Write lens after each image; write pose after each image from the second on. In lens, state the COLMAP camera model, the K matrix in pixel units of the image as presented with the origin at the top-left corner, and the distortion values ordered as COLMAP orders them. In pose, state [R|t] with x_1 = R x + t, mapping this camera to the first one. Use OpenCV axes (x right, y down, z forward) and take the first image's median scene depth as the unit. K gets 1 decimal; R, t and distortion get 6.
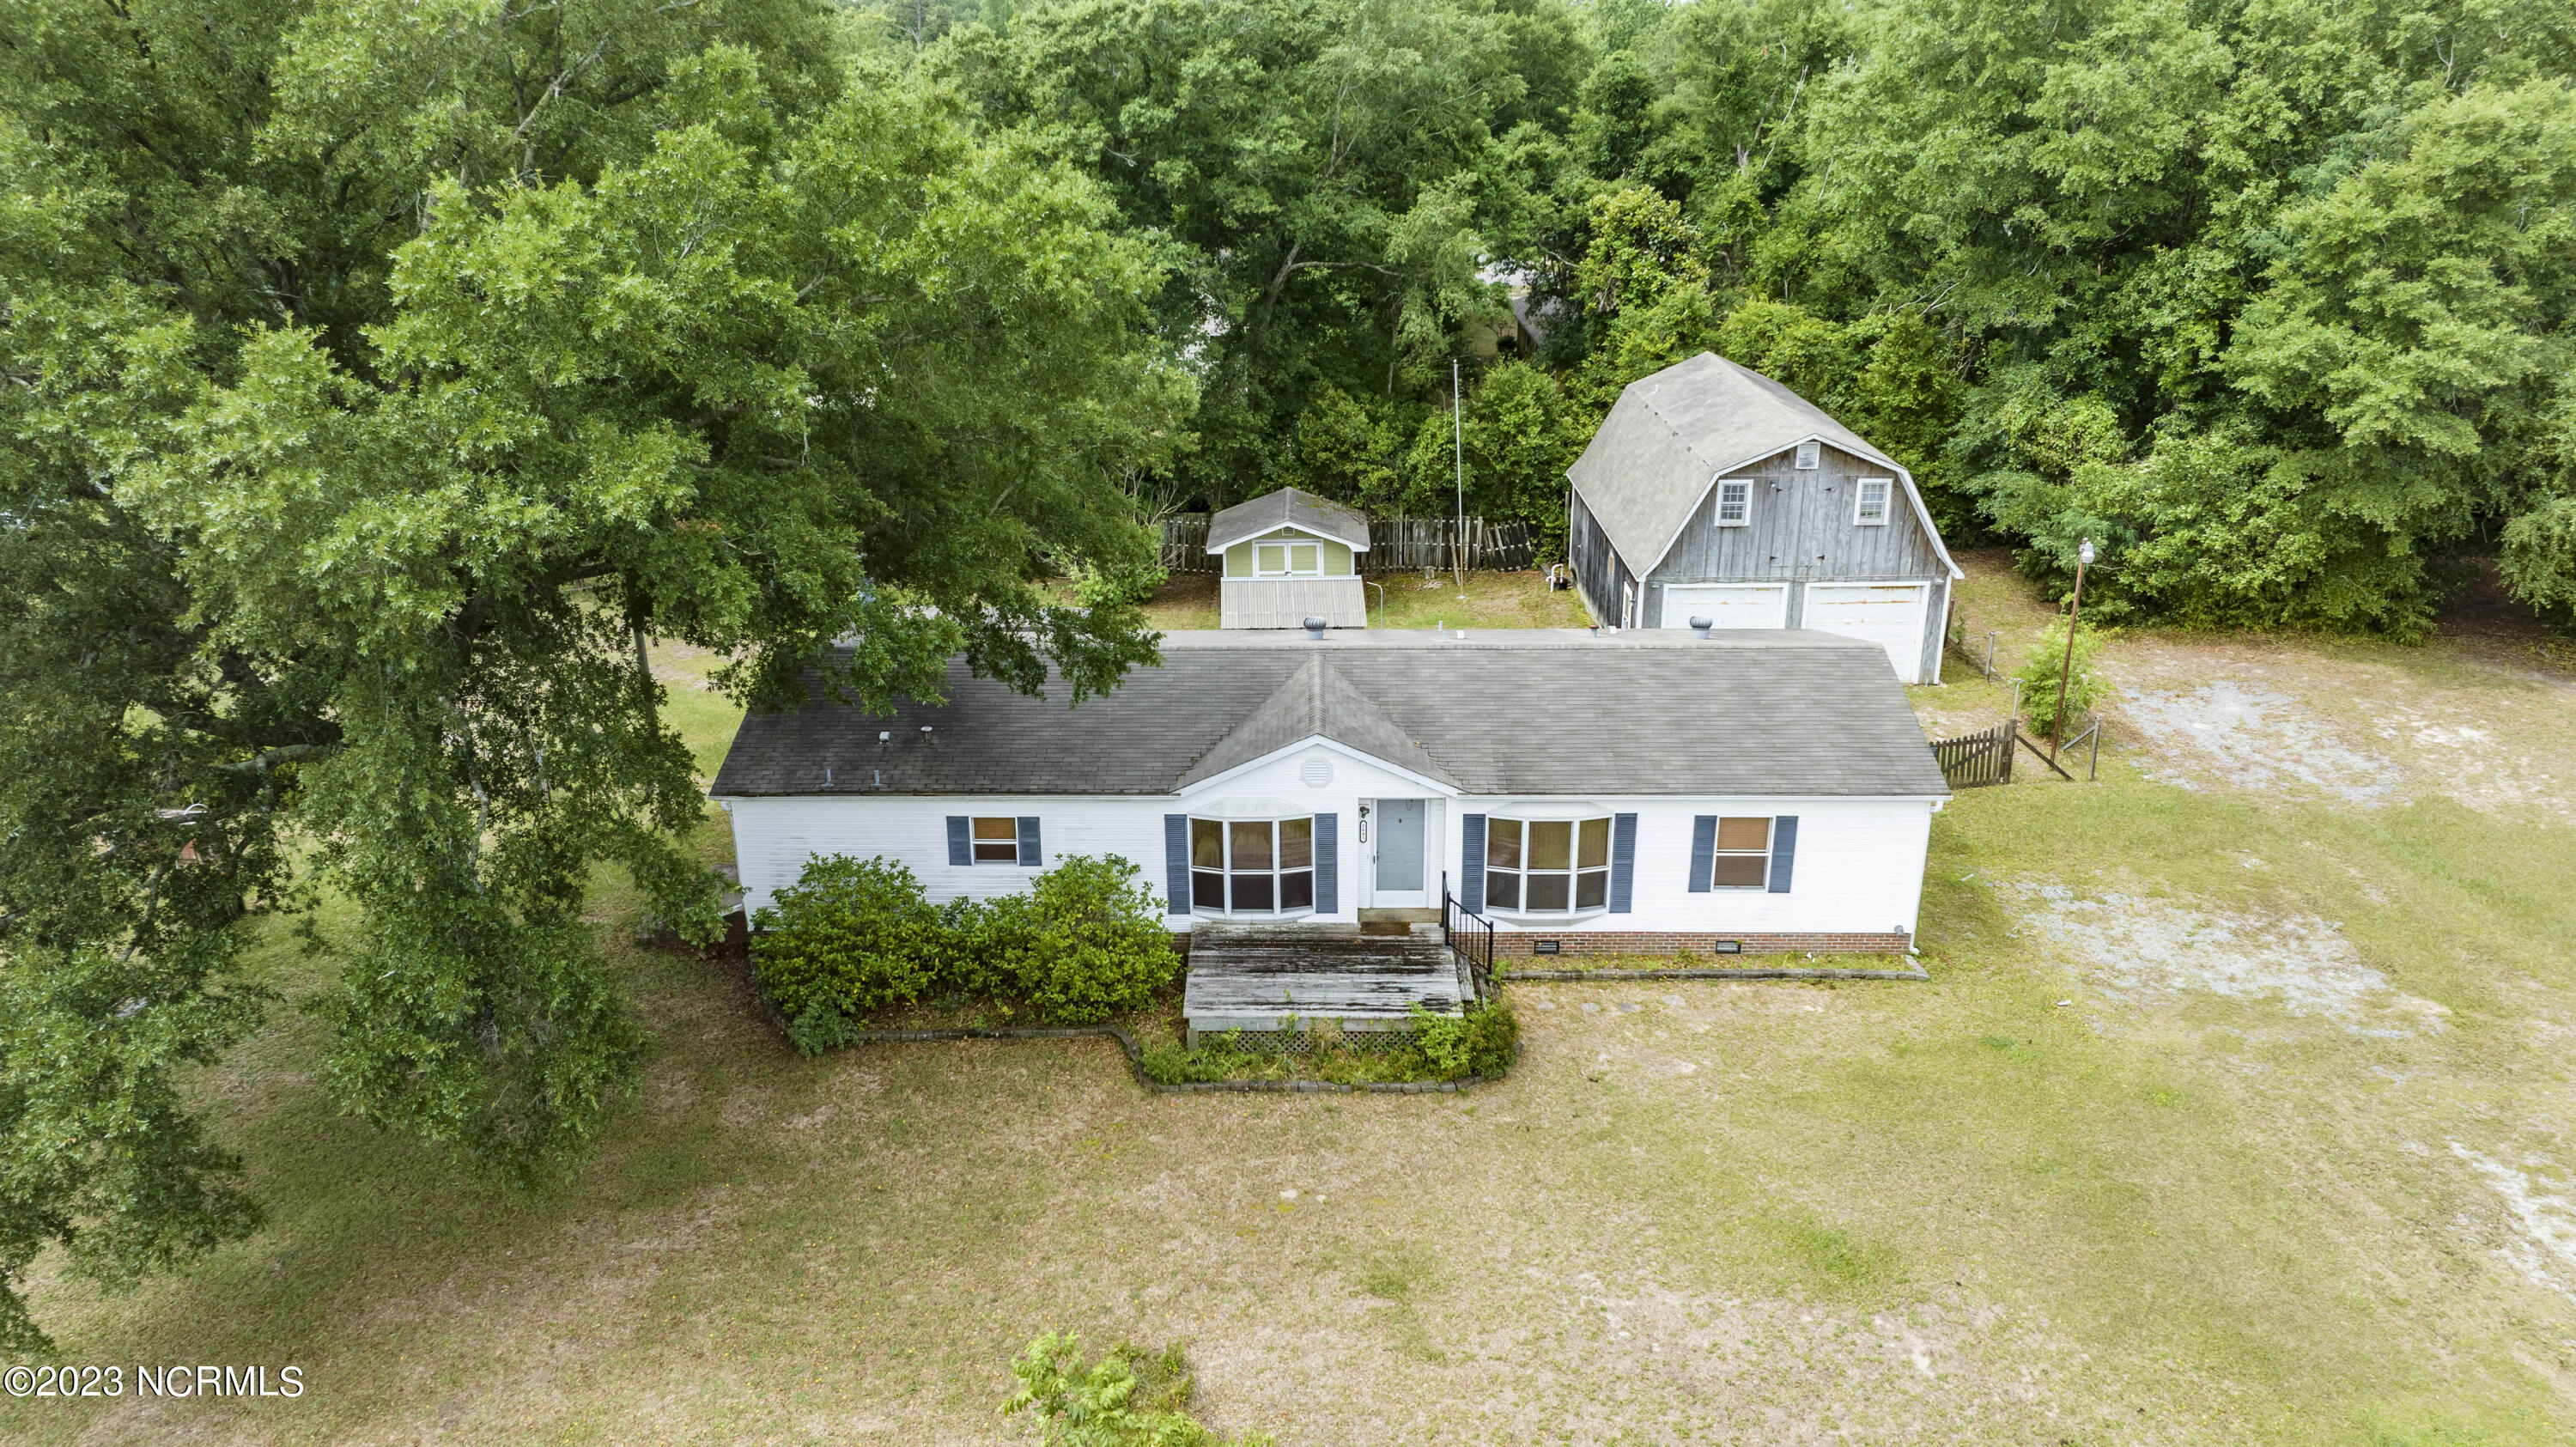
lens RADIAL K [[1819.1, 0, 1277.6], [0, 1819.1, 722.3], [0, 0, 1]] dist [-0.010863, 0.012115]
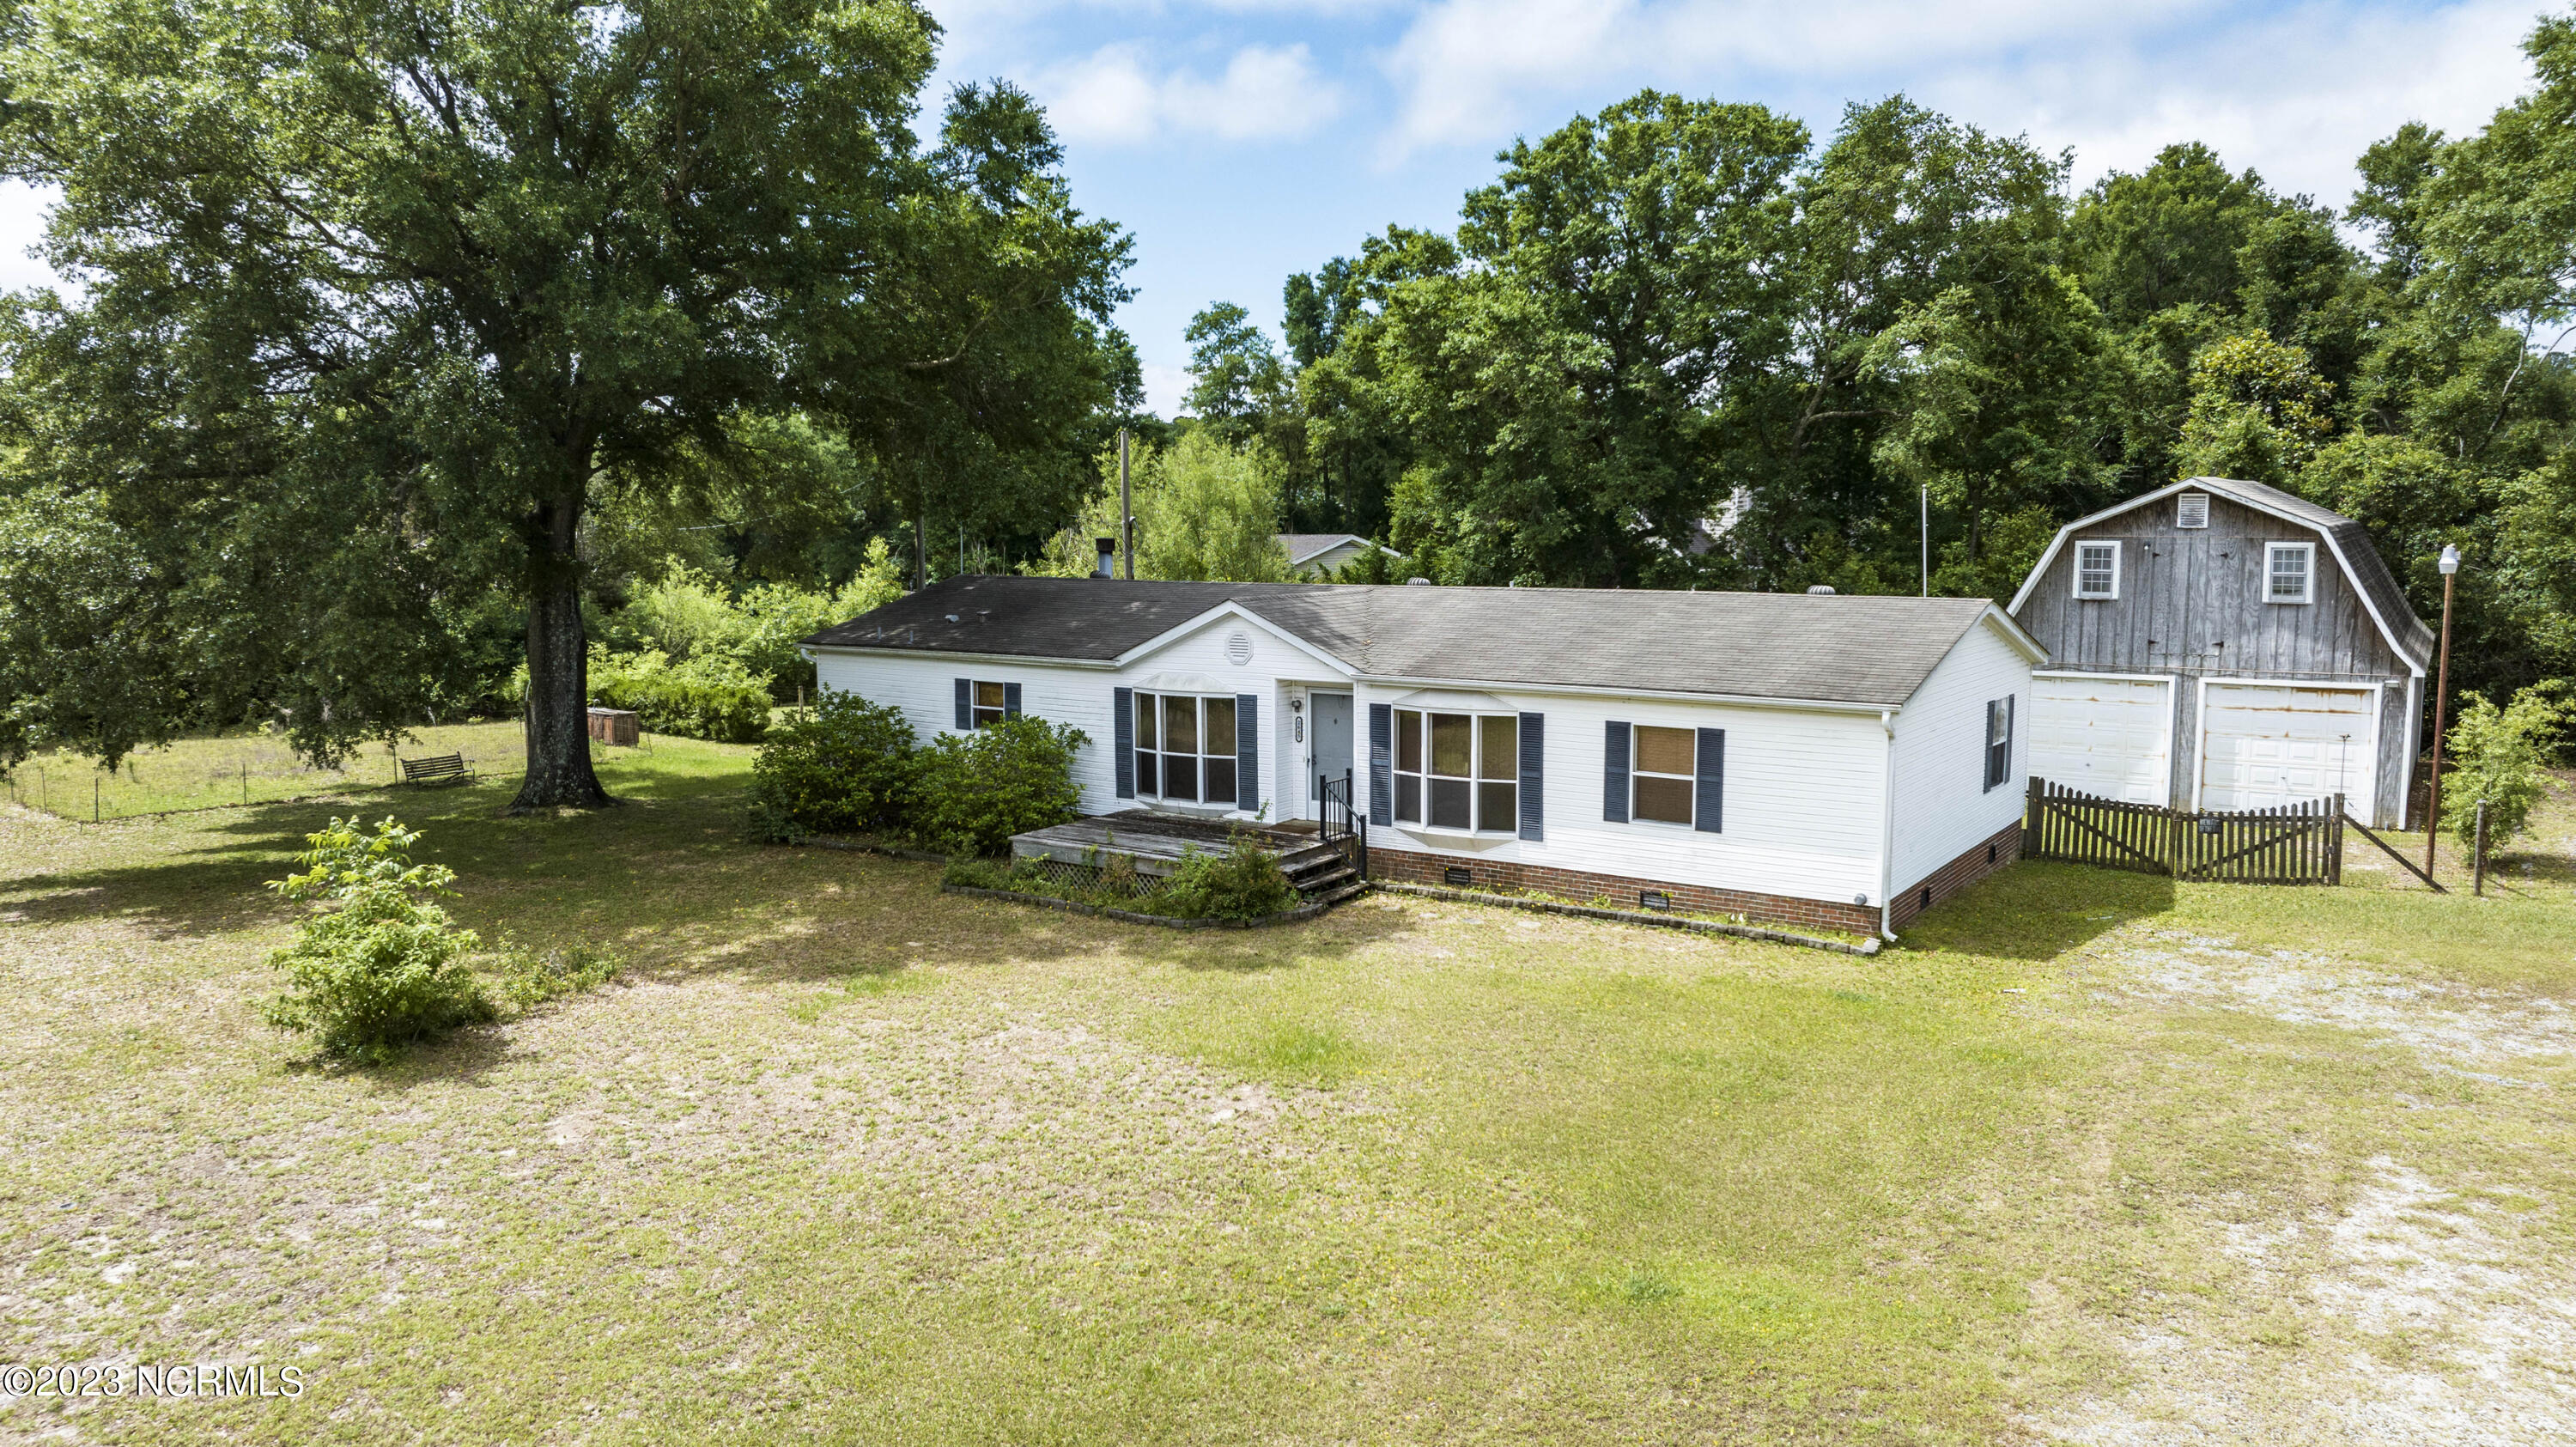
lens RADIAL K [[1819.1, 0, 1287.1], [0, 1819.1, 706.9], [0, 0, 1]] dist [-0.010863, 0.012115]
pose [[0.838894, 0.064581, -0.540450, 0.551647], [-0.195129, 0.962619, -0.187853, 0.228337], [0.508116, 0.263046, 0.820137, 0.232289]]
